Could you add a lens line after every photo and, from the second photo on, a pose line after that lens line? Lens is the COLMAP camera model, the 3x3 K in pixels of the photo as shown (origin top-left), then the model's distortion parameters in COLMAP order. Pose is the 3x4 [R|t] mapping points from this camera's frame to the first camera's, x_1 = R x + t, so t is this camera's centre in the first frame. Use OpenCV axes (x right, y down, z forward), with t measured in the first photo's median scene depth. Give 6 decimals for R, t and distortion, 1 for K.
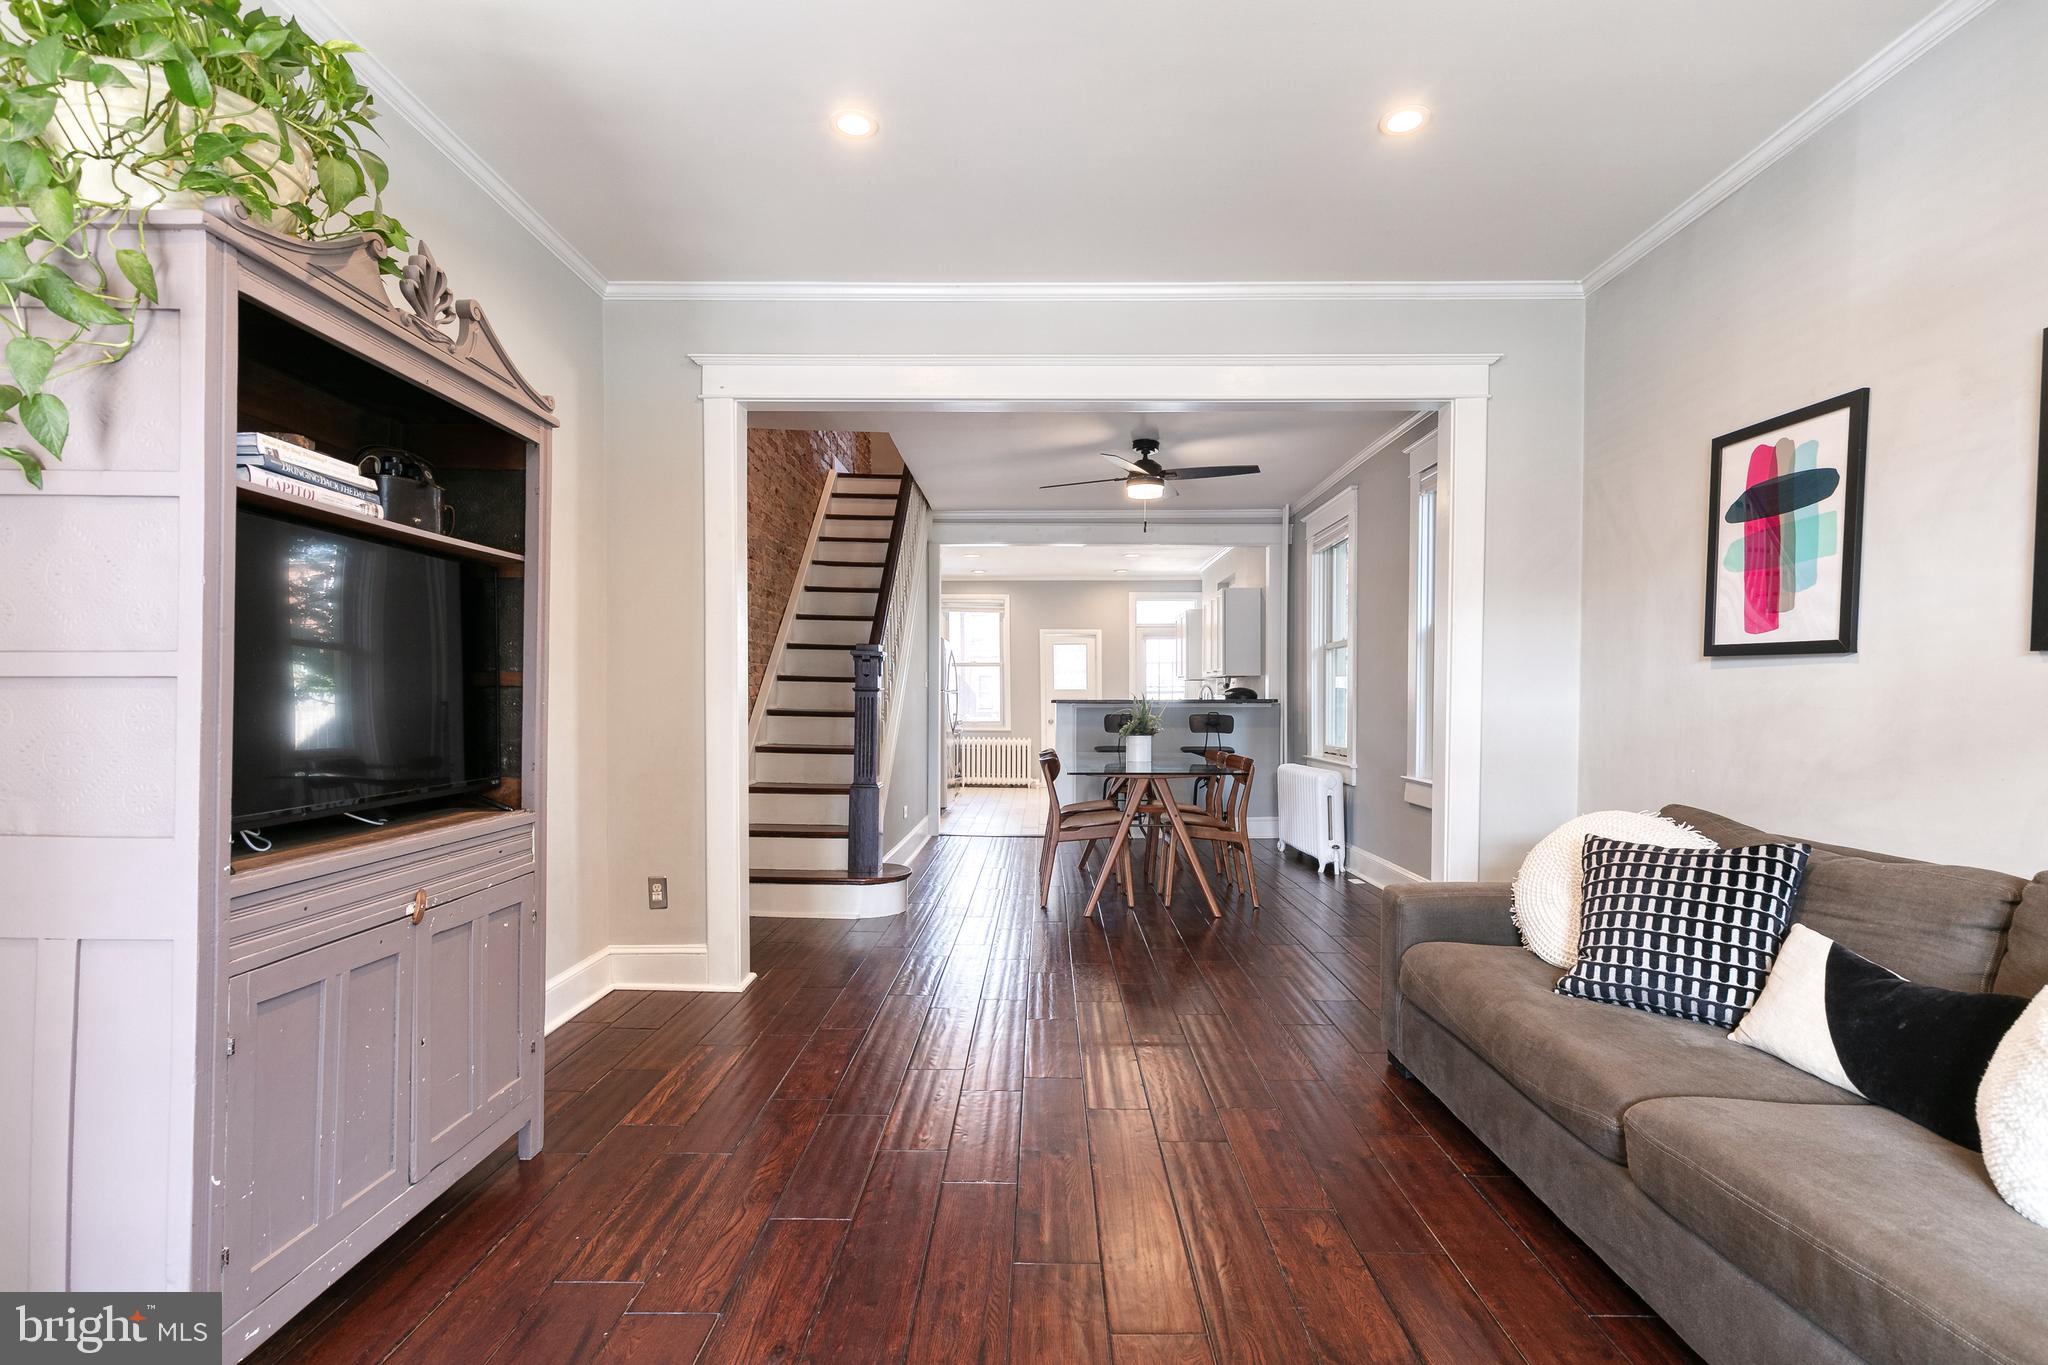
lens RADIAL K [[940.3, 0, 1023.1], [0, 940.3, 705.2], [0, 0, 1]] dist [0.000193, -0.000311]
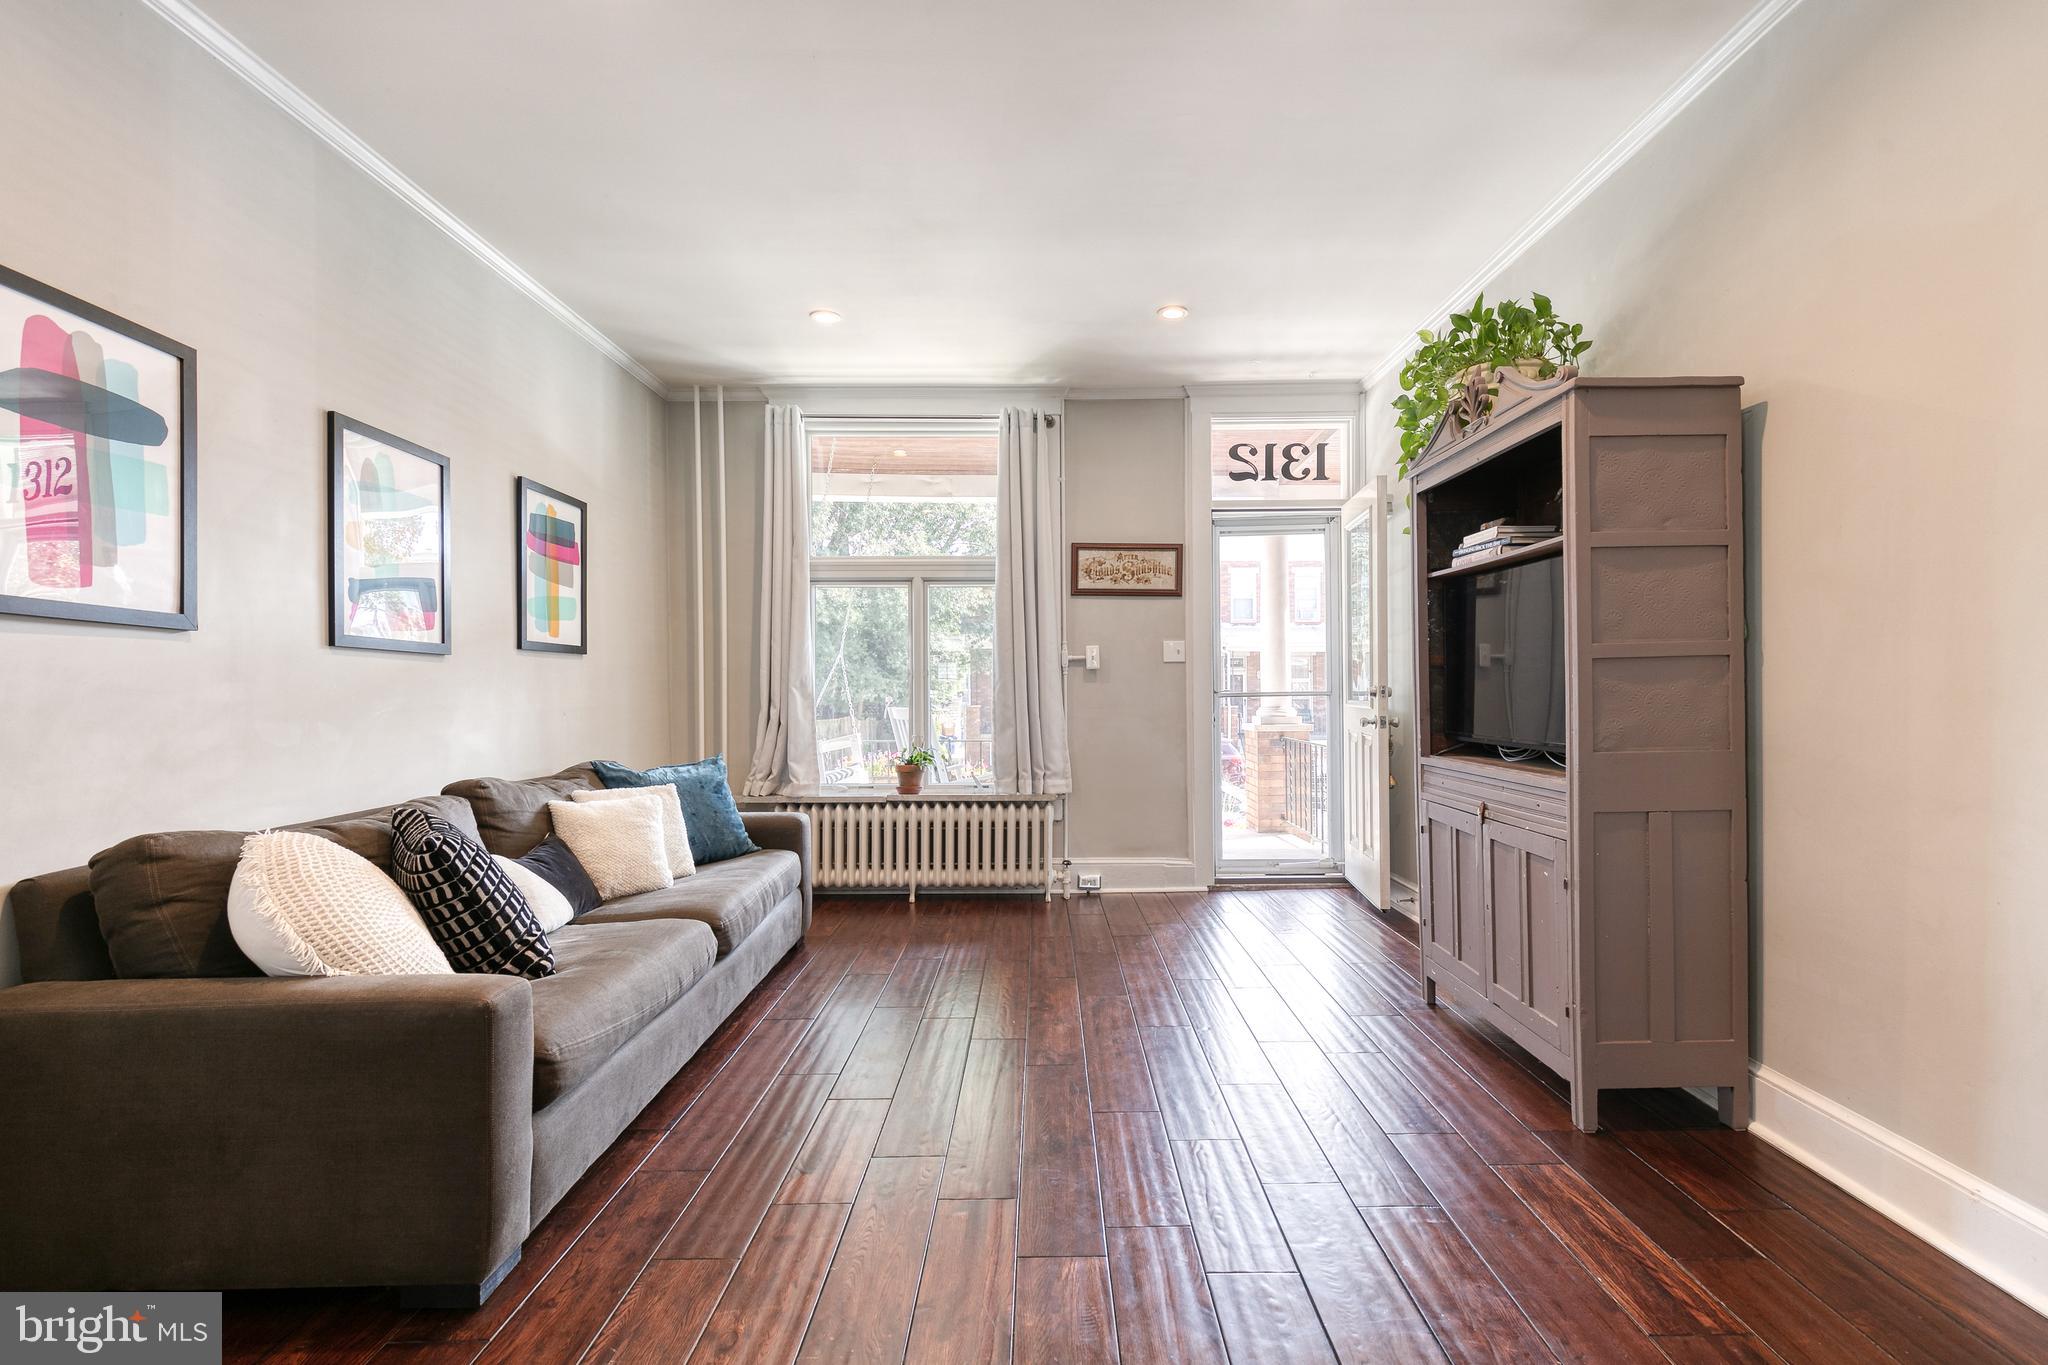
lens RADIAL K [[922.2, 0, 1042.5], [0, 922.2, 689.3], [0, 0, 1]] dist [0.008694, -0.002170]
pose [[-0.999722, 0.007362, -0.022413, 0.023820], [0.007053, 0.999880, 0.013820, -0.001401], [0.022512, 0.013658, -0.999653, 0.684810]]
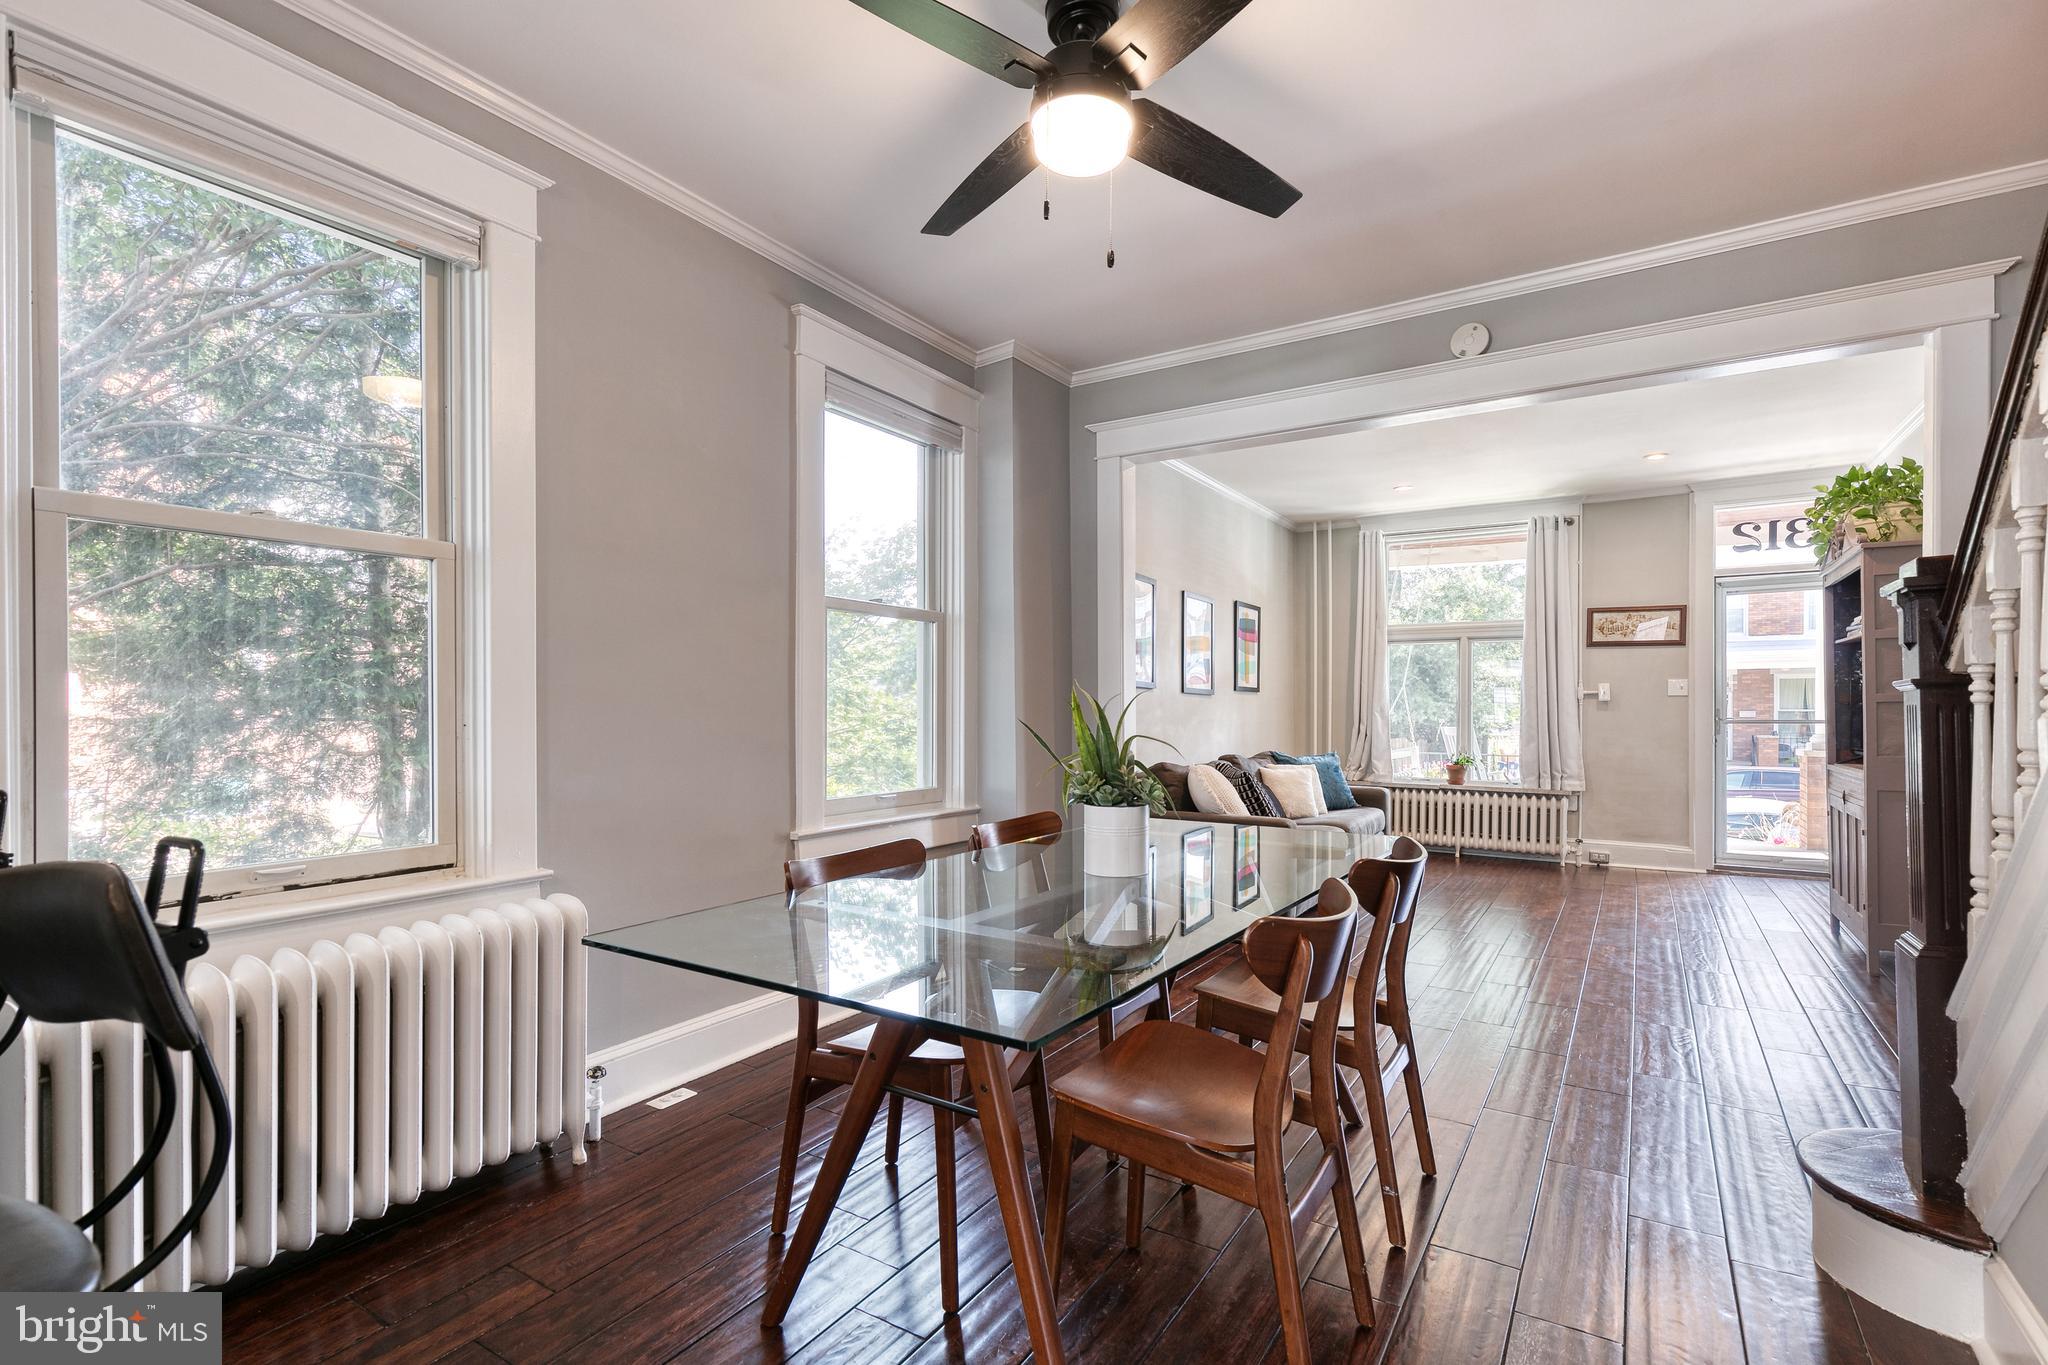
lens RADIAL K [[933.3, 0, 1043.0], [0, 933.3, 707.3], [0, 0, 1]] dist [0.003605, -0.000993]
pose [[-0.854921, -0.001727, 0.518755, -0.039287], [0.002059, 0.999975, 0.006723, -0.008177], [-0.518754, 0.006815, -0.854896, 1.132382]]
